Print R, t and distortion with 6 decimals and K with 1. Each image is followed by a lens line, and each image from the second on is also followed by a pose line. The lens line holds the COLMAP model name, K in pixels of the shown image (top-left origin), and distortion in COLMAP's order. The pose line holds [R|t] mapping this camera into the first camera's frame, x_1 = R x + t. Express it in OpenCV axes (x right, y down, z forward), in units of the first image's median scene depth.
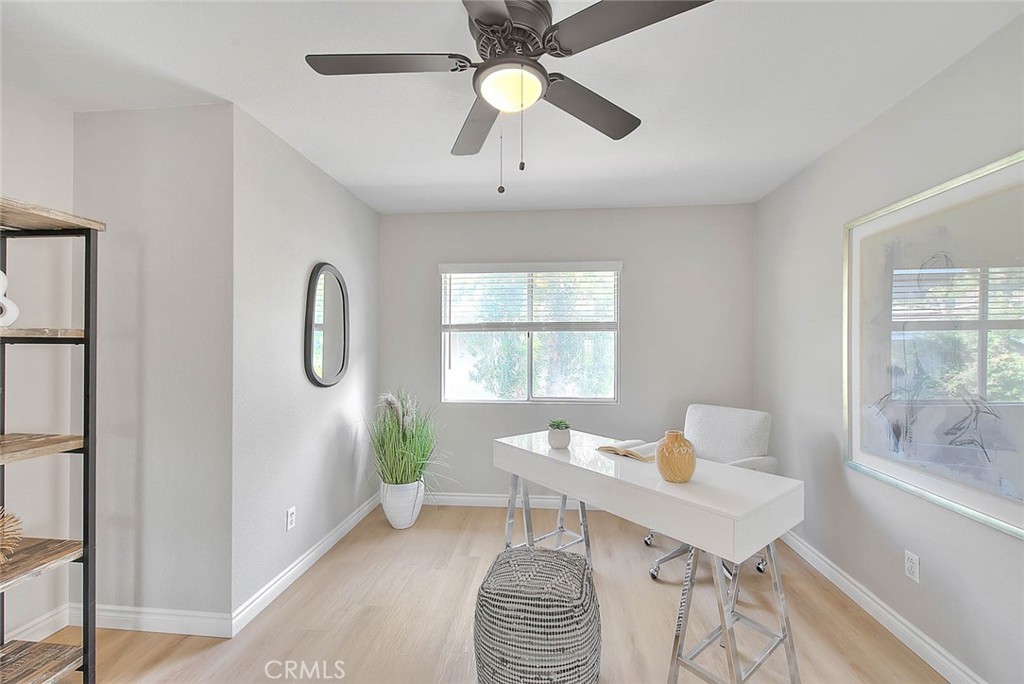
lens RADIAL K [[421.4, 0, 510.3], [0, 421.4, 346.3], [0, 0, 1]] dist [-0.004317, -0.001095]
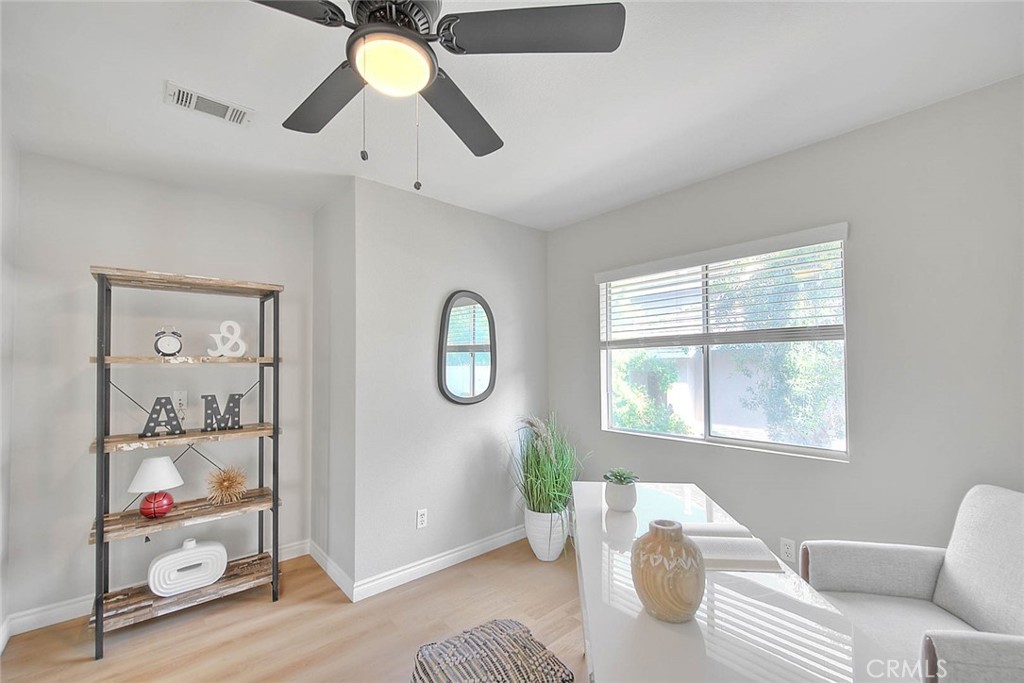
lens RADIAL K [[421.4, 0, 497.6], [0, 421.4, 353.3], [0, 0, 1]] dist [-0.004317, -0.001095]
pose [[0.719903, -0.025015, -0.693624, 0.379890], [0.006313, 0.999545, -0.029496, -0.002258], [0.694046, 0.016855, 0.719733, 0.281503]]
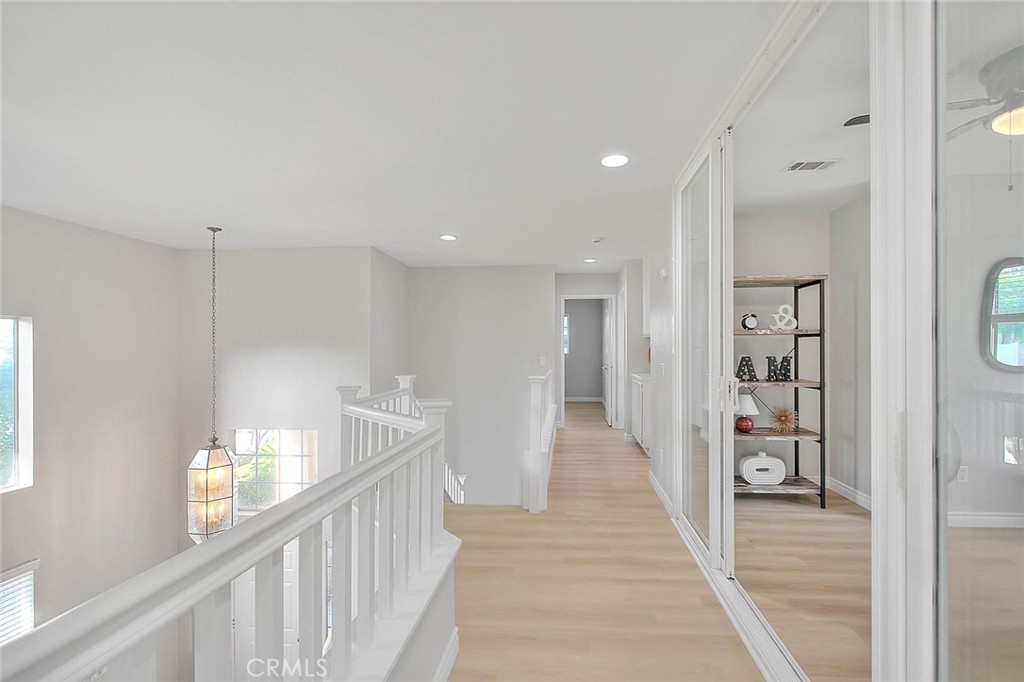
lens RADIAL K [[421.4, 0, 559.2], [0, 421.4, 346.6], [0, 0, 1]] dist [-0.004317, -0.001095]
pose [[0.038232, -0.004526, -0.999259, 0.599891], [0.004395, 0.999981, -0.004361, 0.029016], [0.999259, -0.004225, 0.038252, -0.211394]]
